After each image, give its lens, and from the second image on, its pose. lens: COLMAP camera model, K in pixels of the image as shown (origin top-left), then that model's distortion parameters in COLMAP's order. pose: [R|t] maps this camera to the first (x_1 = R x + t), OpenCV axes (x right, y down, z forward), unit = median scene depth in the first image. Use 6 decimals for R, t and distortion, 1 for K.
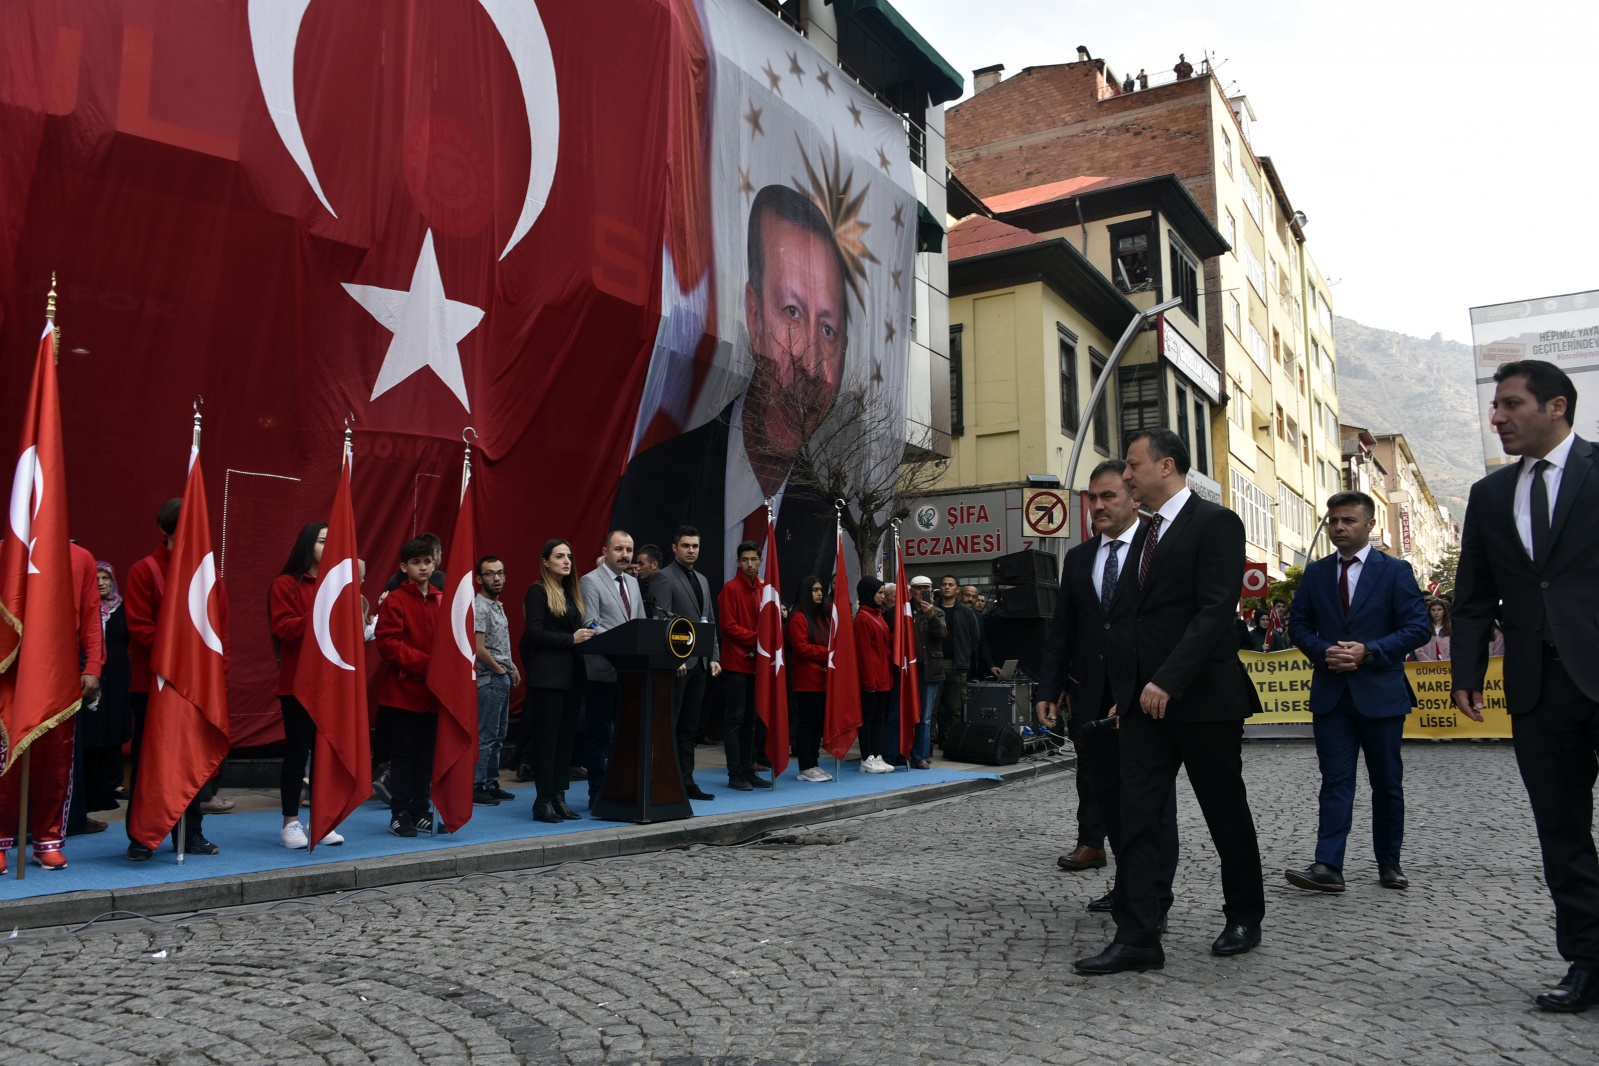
lens RADIAL K [[1252.7, 0, 791.2], [0, 1252.7, 529.8], [0, 0, 1]] dist [-0.032011, -0.011274]
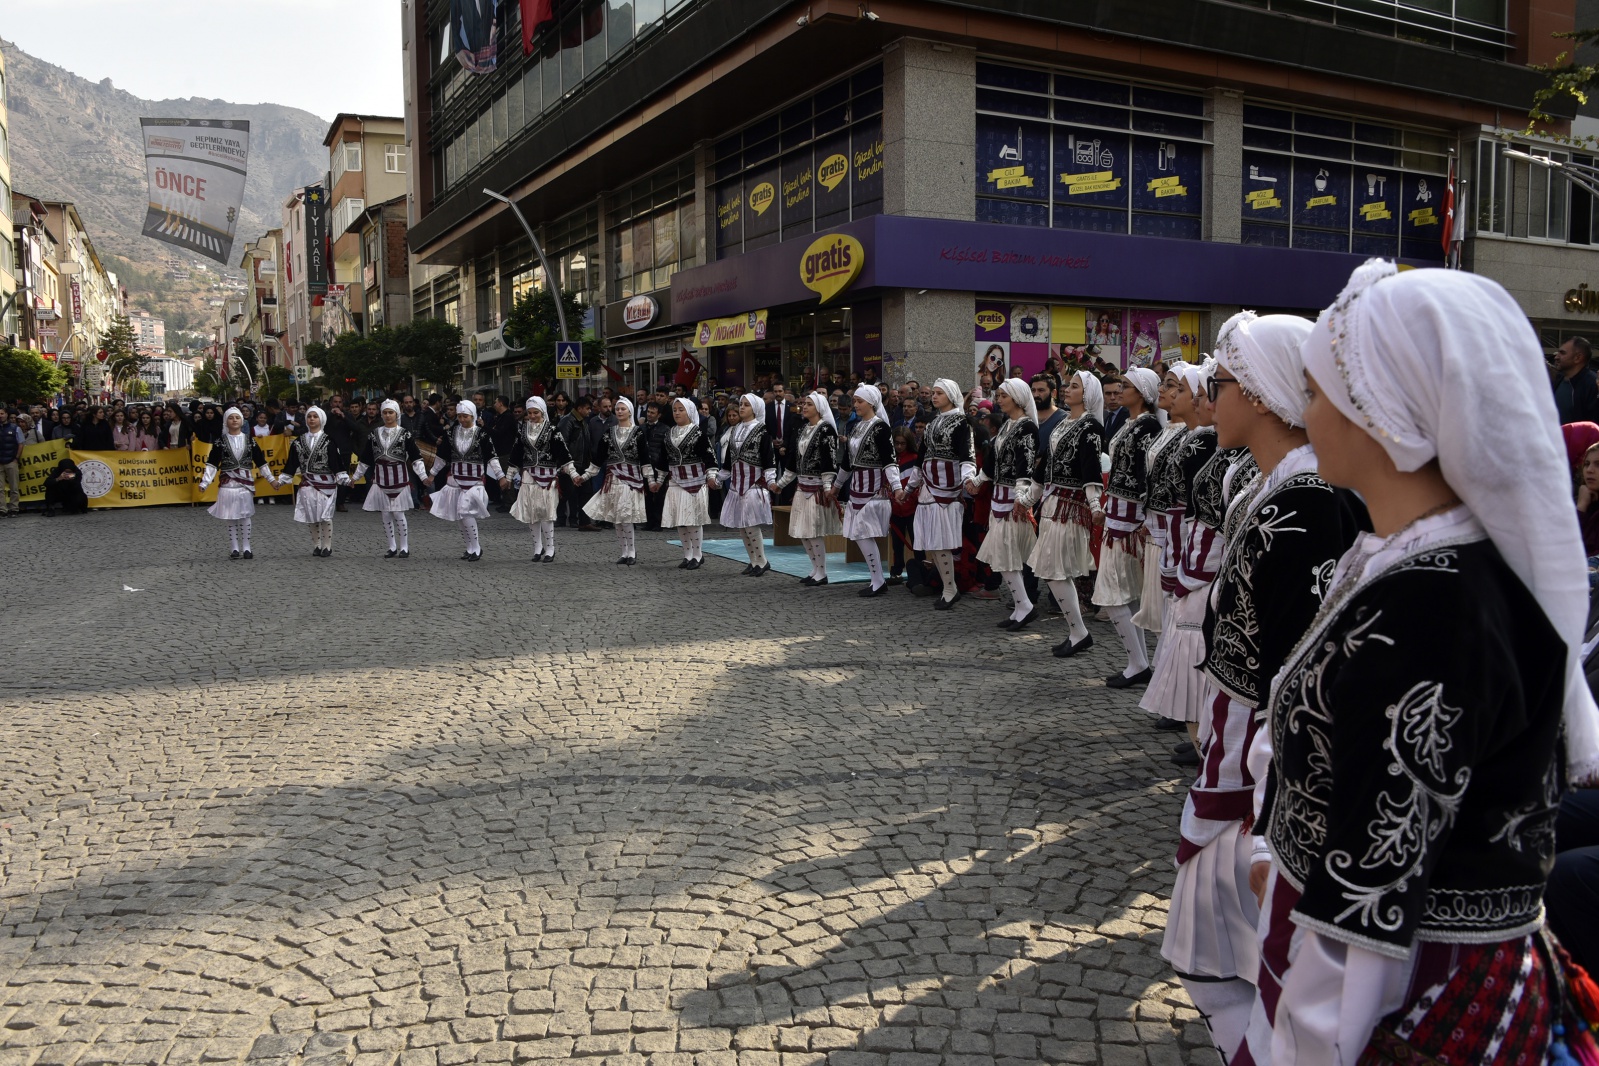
lens RADIAL K [[1252.7, 0, 790.0], [0, 1252.7, 543.1], [0, 0, 1]] dist [-0.032011, -0.011274]
pose [[0.555750, -0.083593, 0.827136, -0.223355], [-0.083321, 0.984322, 0.155462, -0.070576], [-0.827163, -0.155315, 0.540072, -0.396089]]
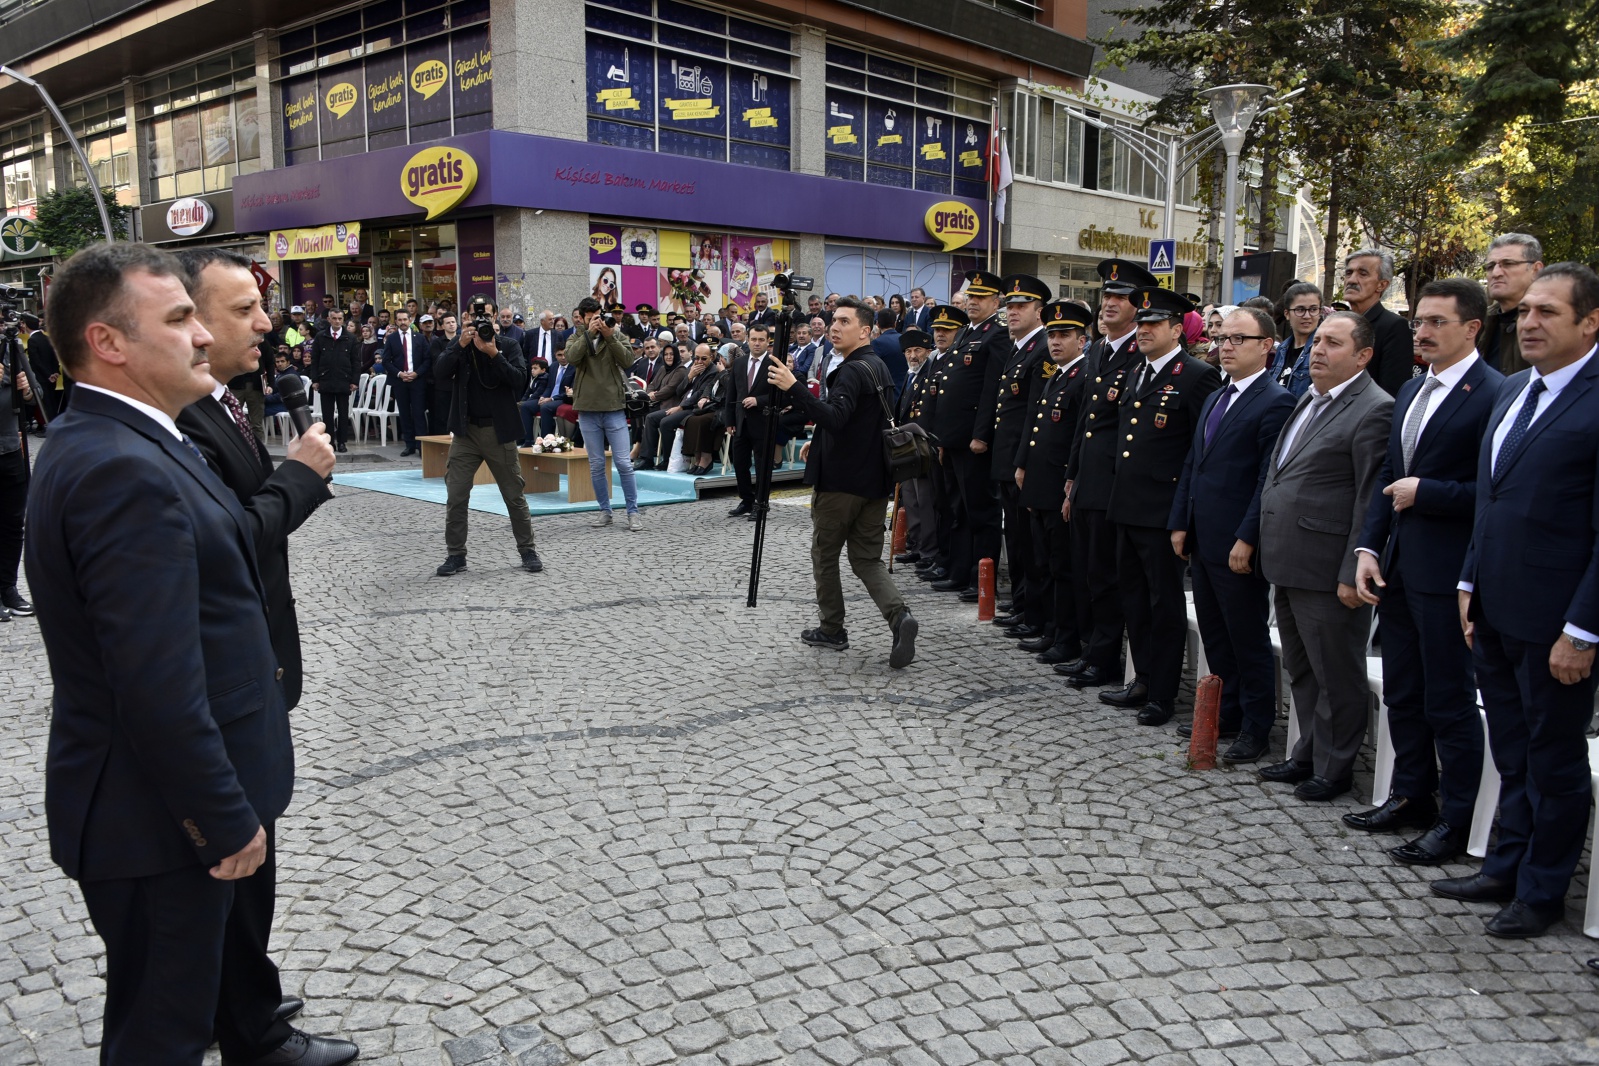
lens RADIAL K [[1252.7, 0, 787.4], [0, 1252.7, 540.8], [0, 0, 1]] dist [-0.032011, -0.011274]
pose [[0.216042, -0.158885, 0.963370, -0.271906], [-0.110486, 0.976355, 0.185804, -0.073847], [-0.970113, -0.146580, 0.193379, -0.317819]]
